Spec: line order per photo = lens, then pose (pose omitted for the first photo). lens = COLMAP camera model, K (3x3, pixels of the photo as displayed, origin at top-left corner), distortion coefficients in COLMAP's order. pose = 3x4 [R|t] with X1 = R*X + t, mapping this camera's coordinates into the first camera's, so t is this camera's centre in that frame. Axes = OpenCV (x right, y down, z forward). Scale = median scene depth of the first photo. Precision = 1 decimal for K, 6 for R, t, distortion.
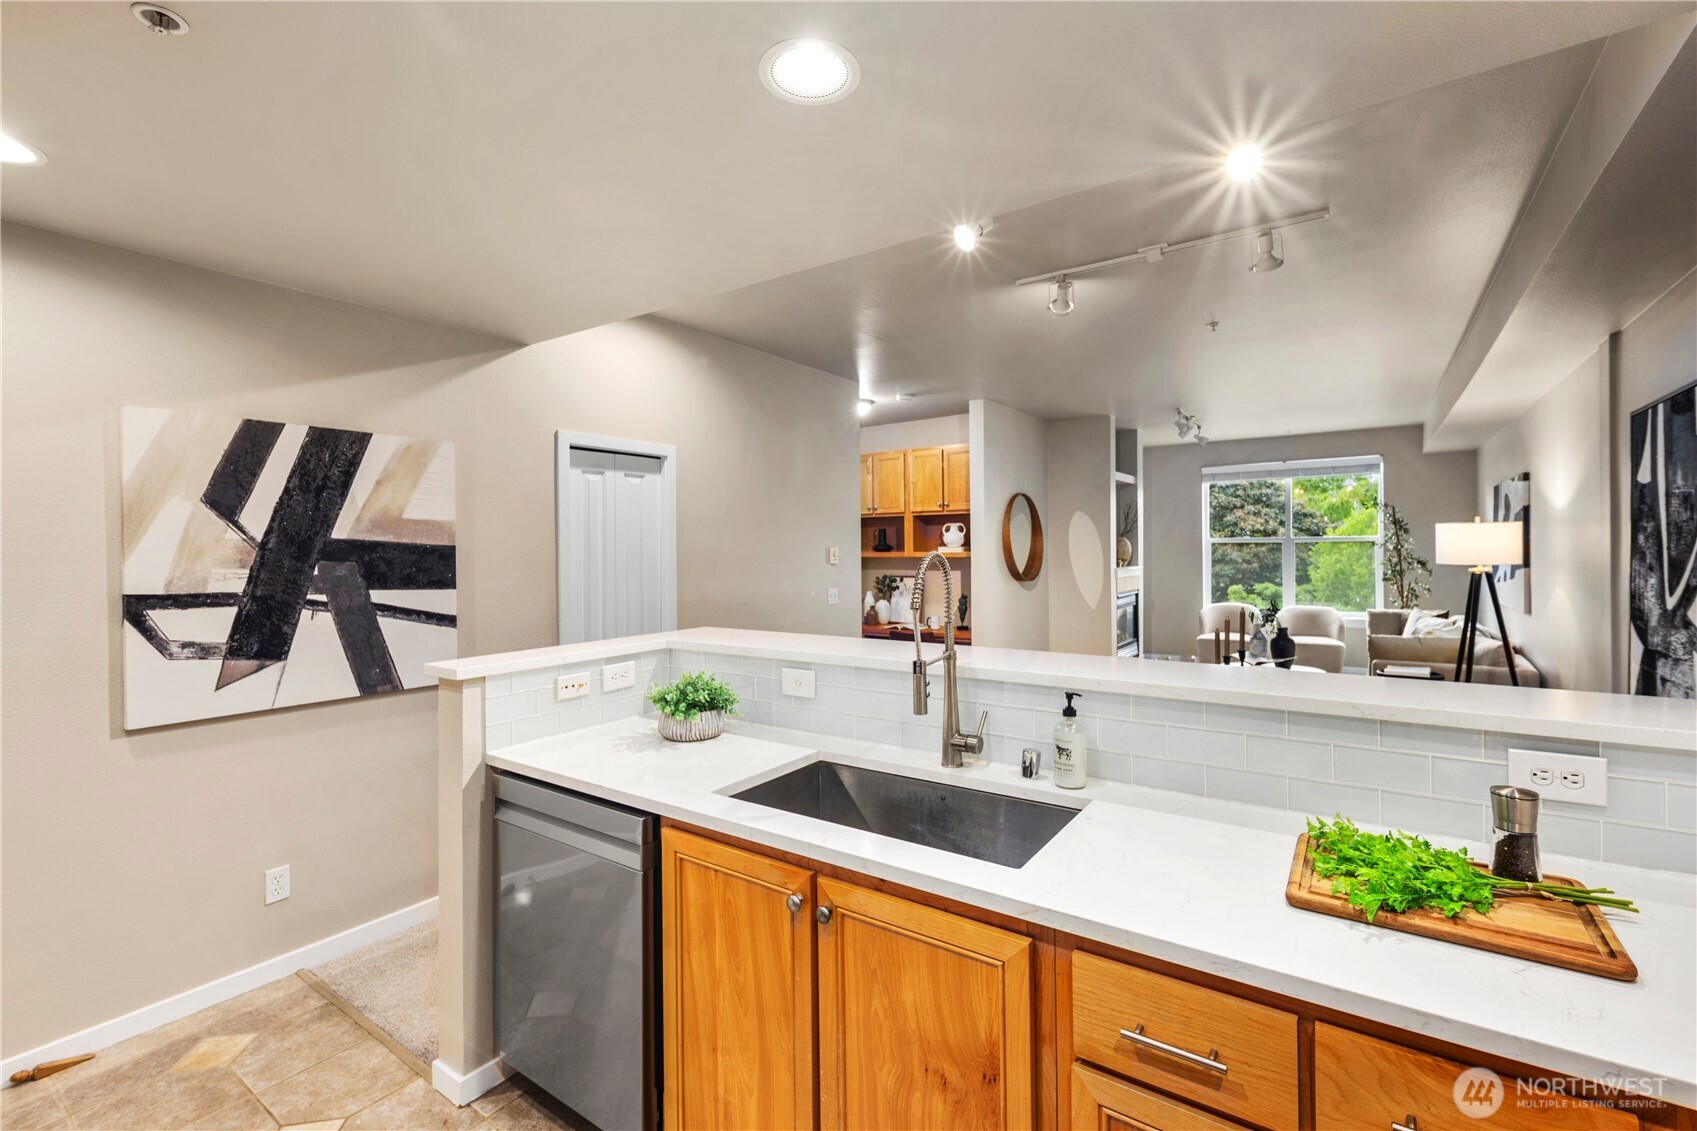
lens RADIAL K [[737.2, 0, 855.8], [0, 737.2, 553.9], [0, 0, 1]] dist [0.006579, -0.003337]
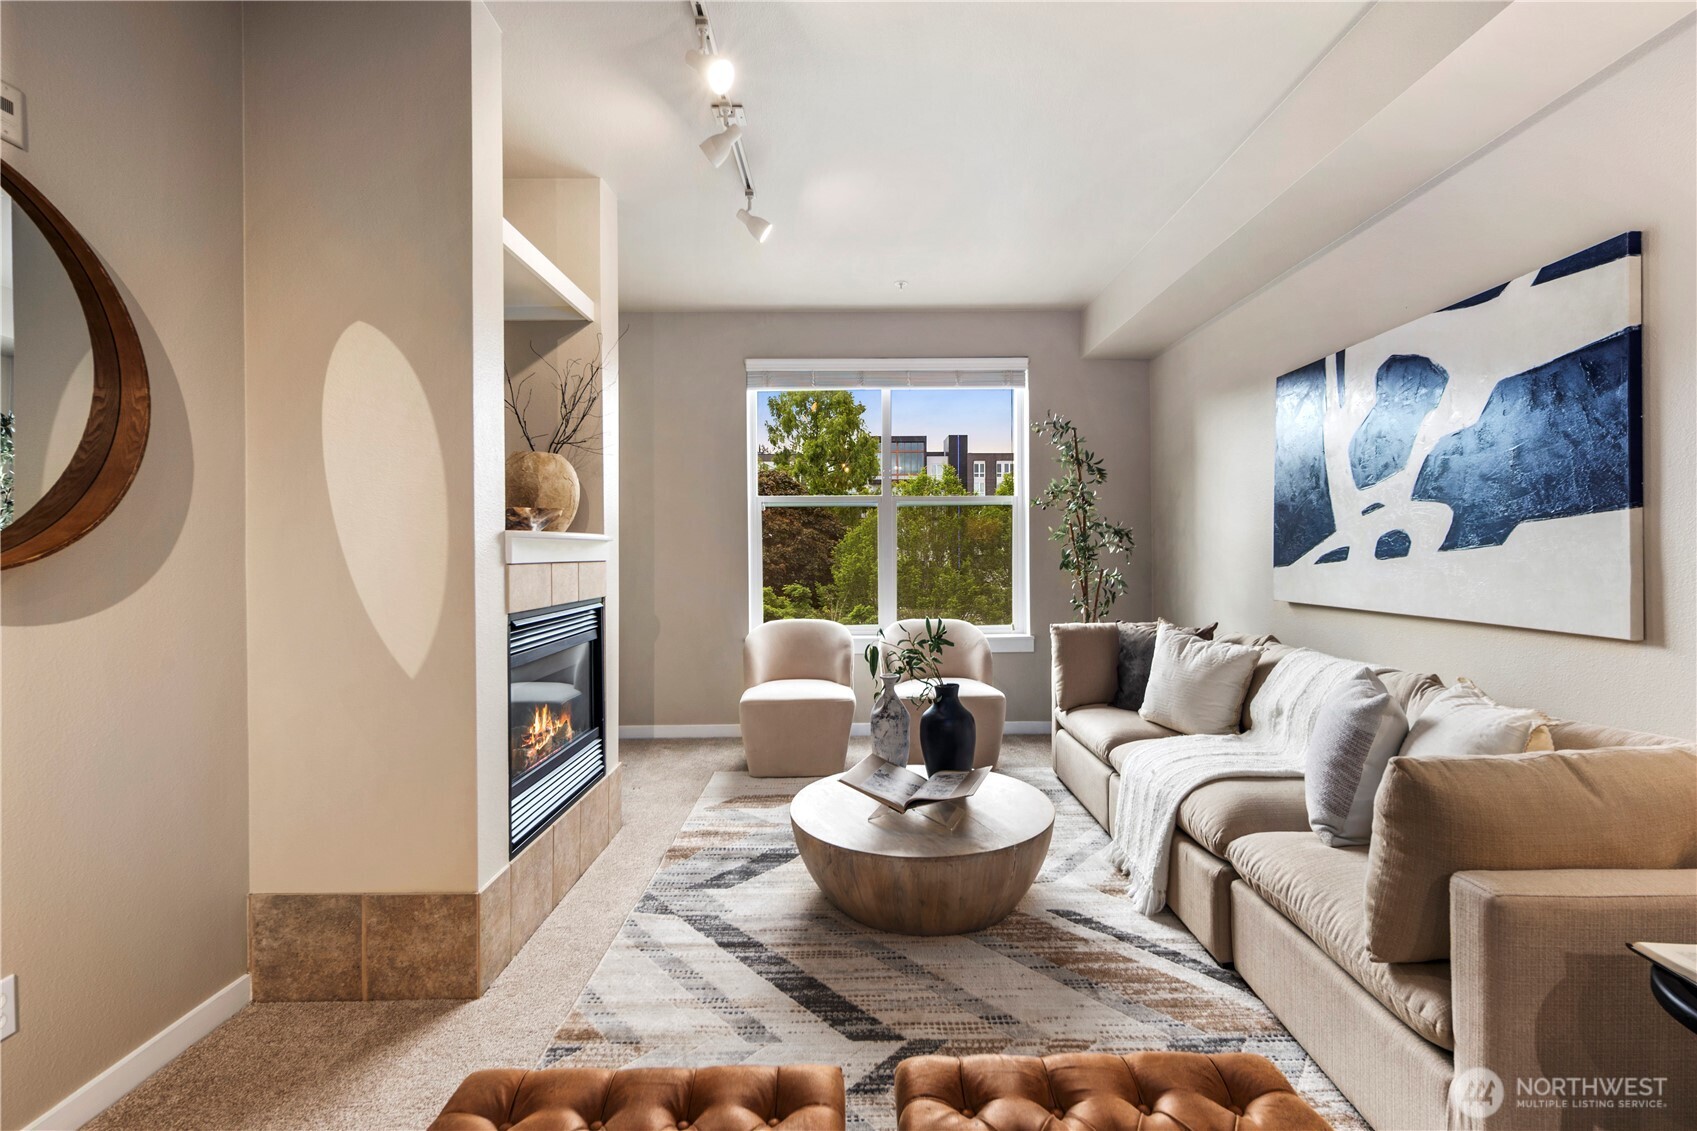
lens RADIAL K [[737.2, 0, 855.8], [0, 737.2, 553.9], [0, 0, 1]] dist [0.006579, -0.003337]
pose [[0.820765, 0.002357, 0.571261, 0.330894], [0.002161, 0.999972, -0.007230, 0.034125], [-0.571262, 0.007168, 0.820737, 0.744568]]
